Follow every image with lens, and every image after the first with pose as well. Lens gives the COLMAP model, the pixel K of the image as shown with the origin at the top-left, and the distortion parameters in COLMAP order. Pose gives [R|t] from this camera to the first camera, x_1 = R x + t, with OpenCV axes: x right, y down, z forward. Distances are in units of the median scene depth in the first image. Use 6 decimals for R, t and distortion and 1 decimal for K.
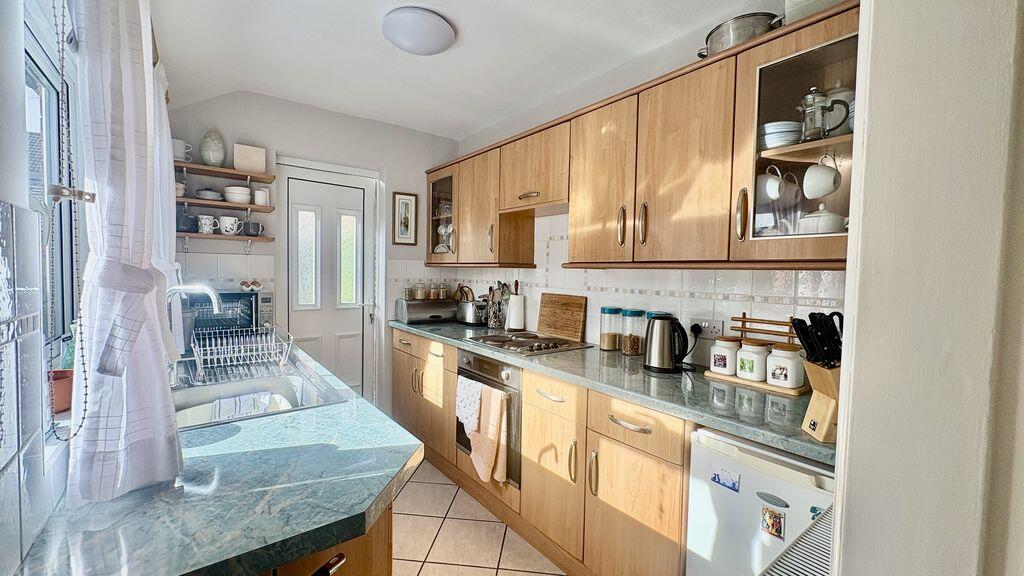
lens RADIAL K [[411.1, 0, 512.0], [0, 411.1, 288.0], [0, 0, 1]] dist [0.000061, -0.000008]
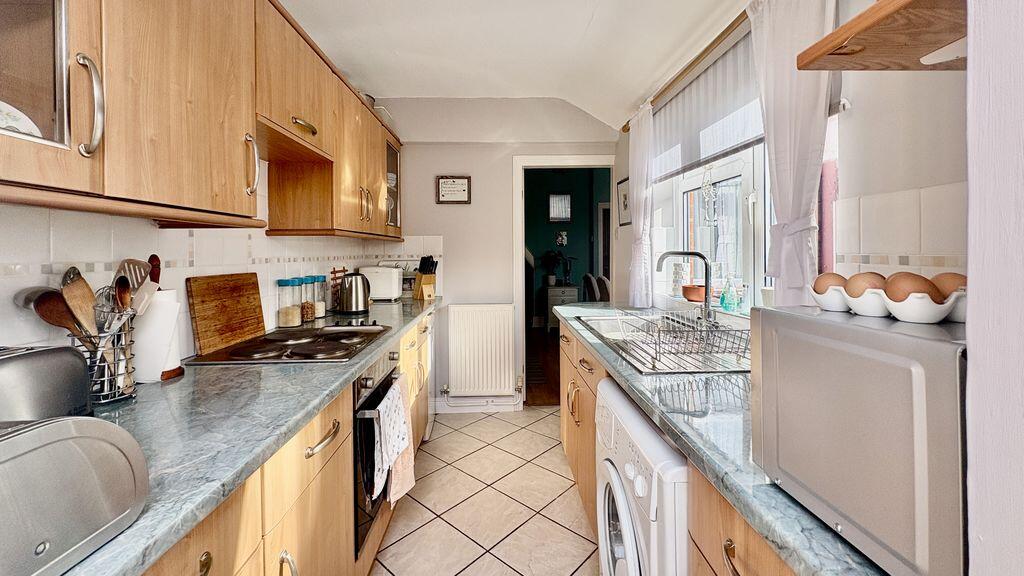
lens RADIAL K [[411.1, 0, 512.0], [0, 411.1, 288.0], [0, 0, 1]] dist [0.000061, -0.000008]
pose [[-0.811232, -0.065802, 0.581010, -0.491894], [0.014935, 0.990992, 0.133086, -0.033434], [-0.584534, 0.116641, -0.802942, 1.024266]]
